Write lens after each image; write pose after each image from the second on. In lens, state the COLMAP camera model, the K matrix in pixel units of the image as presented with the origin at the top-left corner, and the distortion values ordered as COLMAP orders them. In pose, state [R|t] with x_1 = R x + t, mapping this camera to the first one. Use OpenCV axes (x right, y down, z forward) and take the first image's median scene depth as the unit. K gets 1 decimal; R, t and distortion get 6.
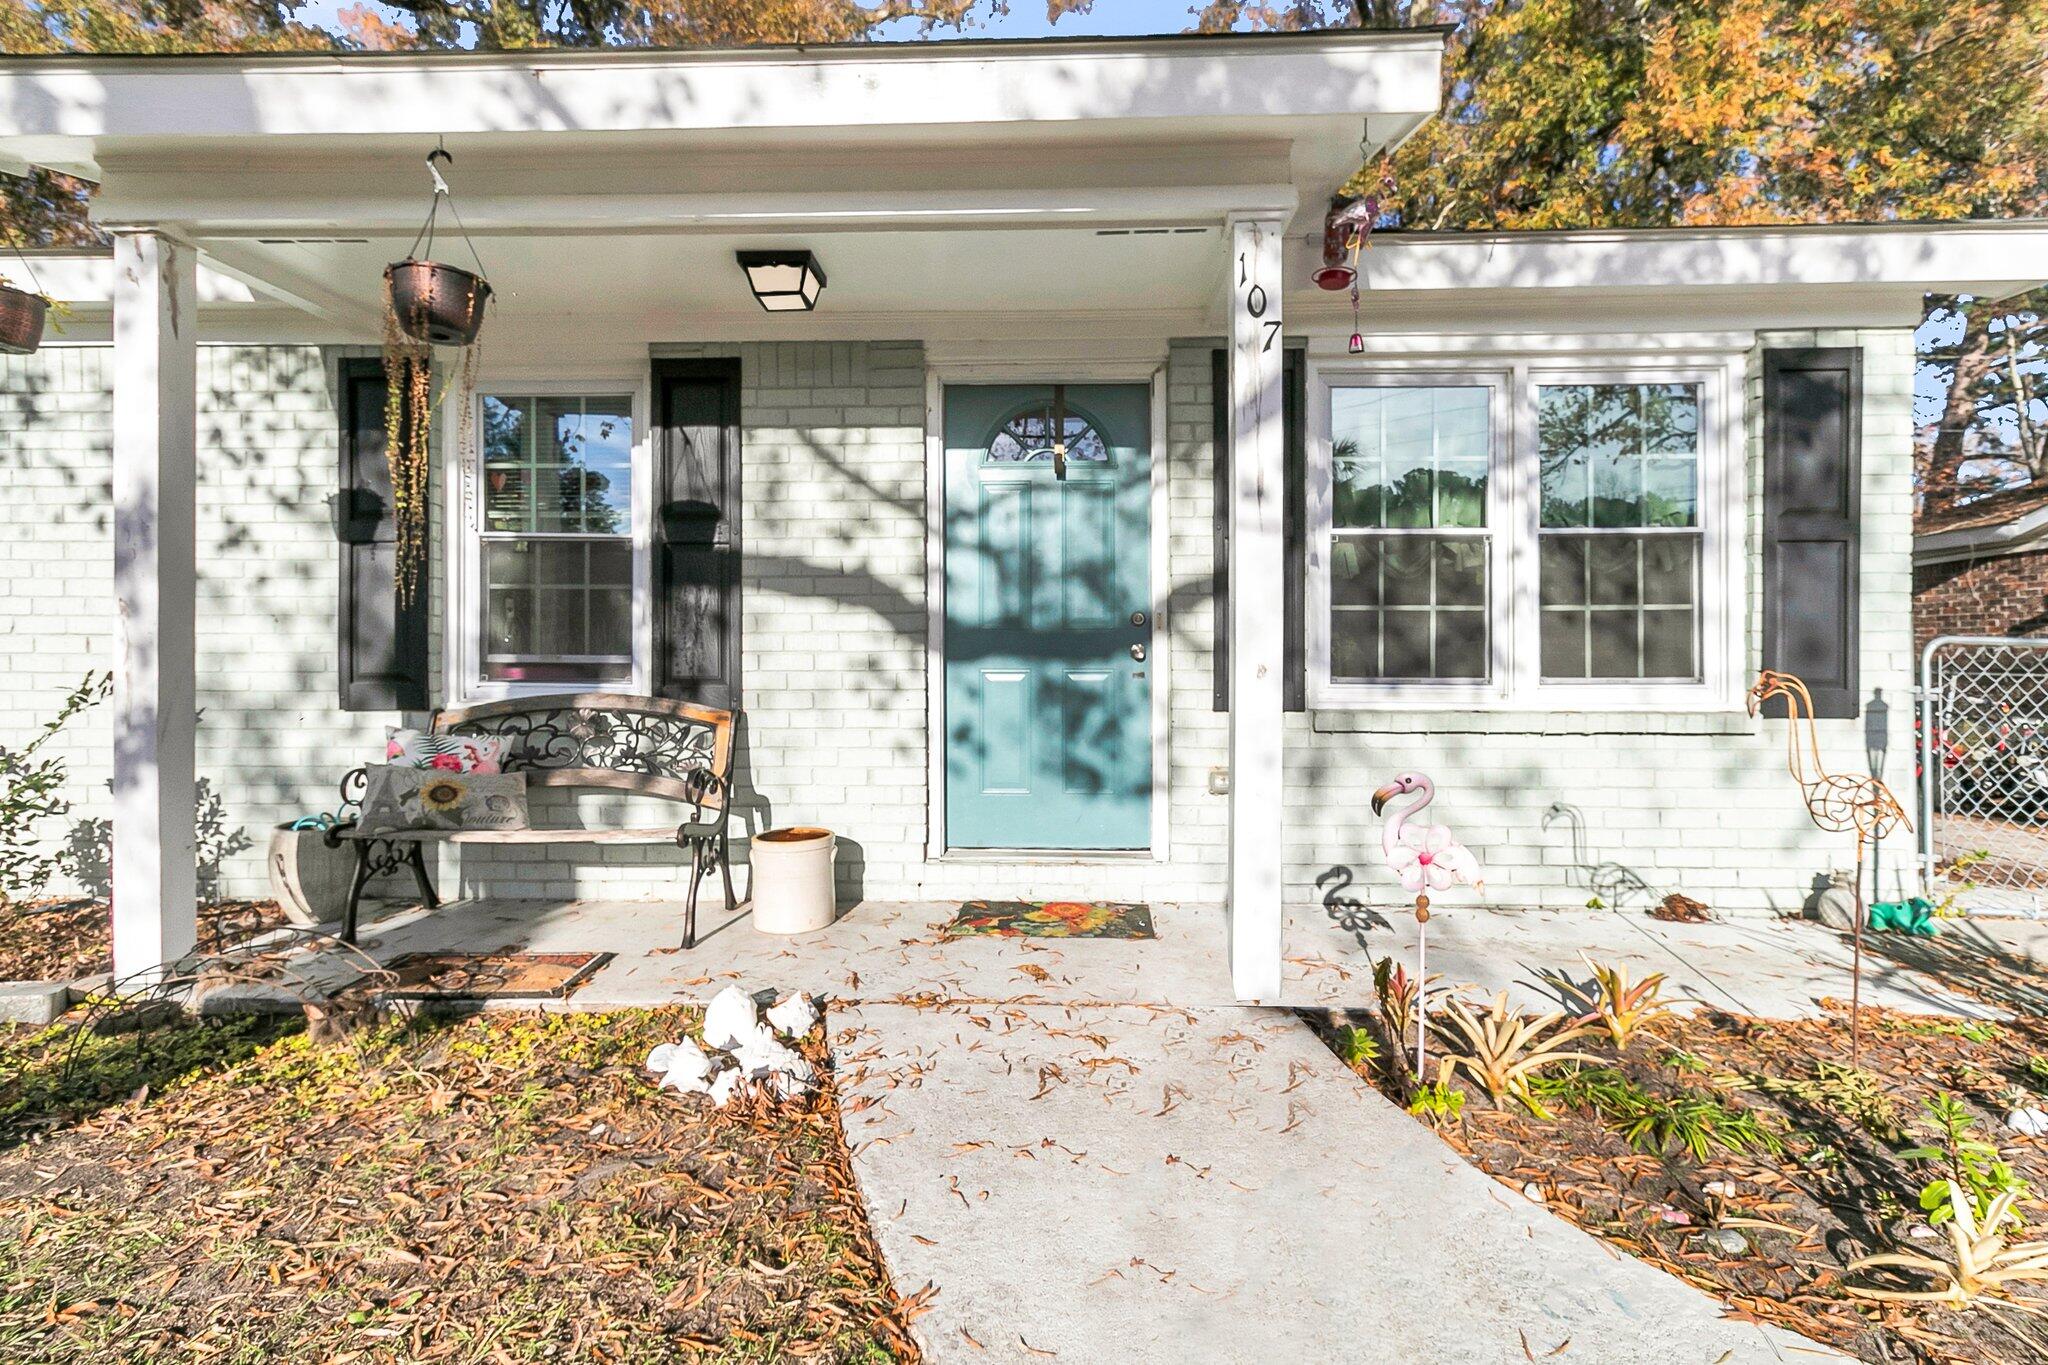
lens RADIAL K [[968.3, 0, 1029.5], [0, 968.3, 675.5], [0, 0, 1]] dist [-0.000893, 0.000415]
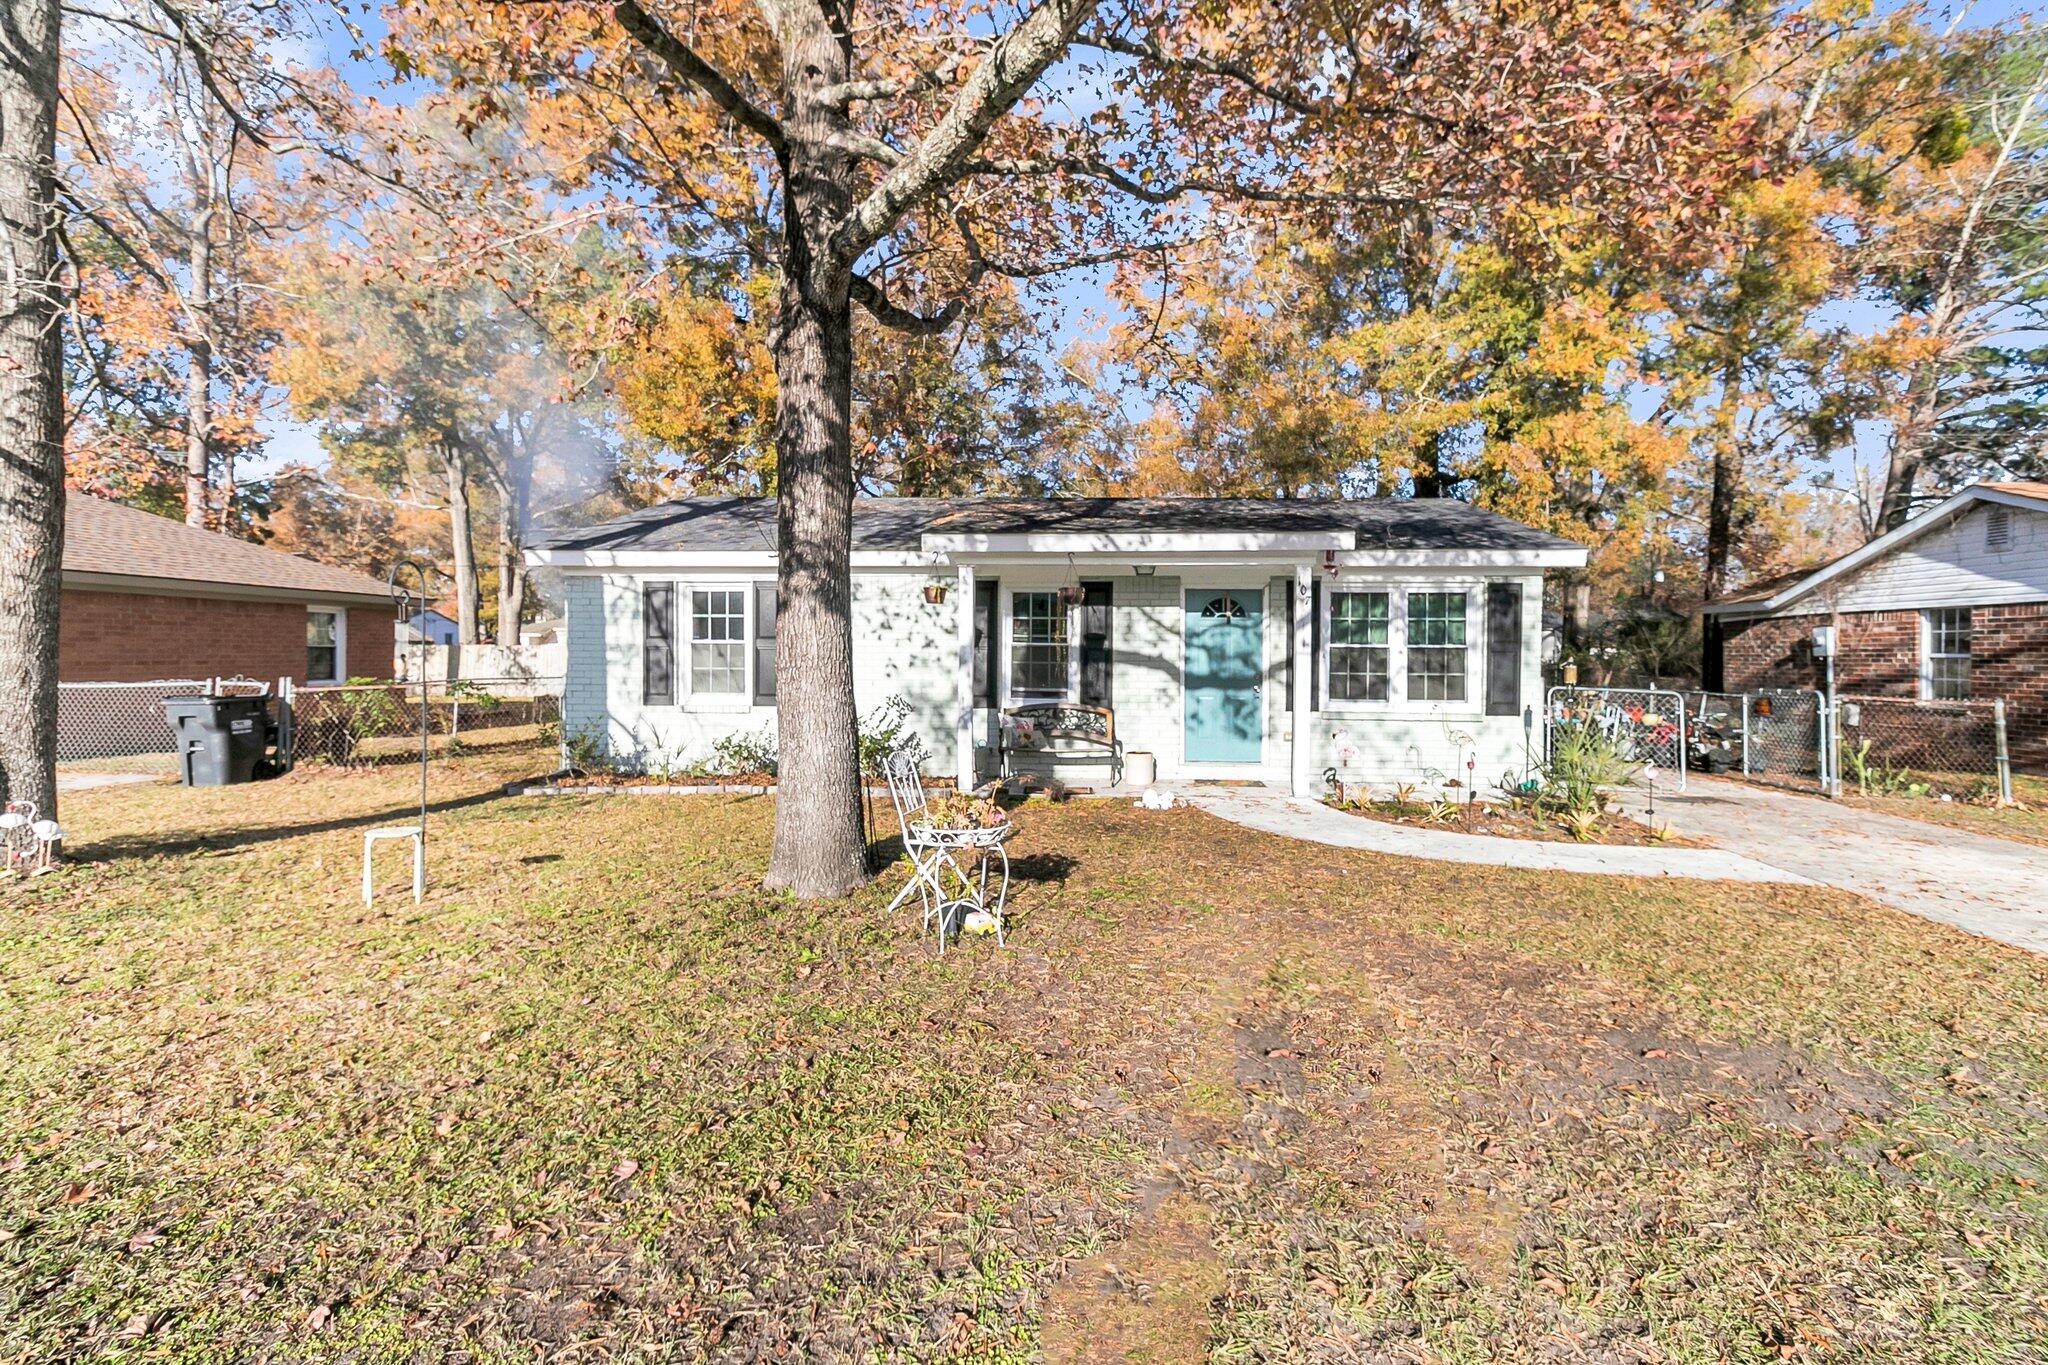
lens RADIAL K [[968.3, 0, 1029.9], [0, 968.3, 677.0], [0, 0, 1]] dist [-0.000893, 0.000415]
pose [[0.999182, 0.009860, -0.039226, -0.428238], [-0.009615, 0.999933, 0.006437, -0.065902], [0.039287, -0.006054, 0.999210, -1.760466]]
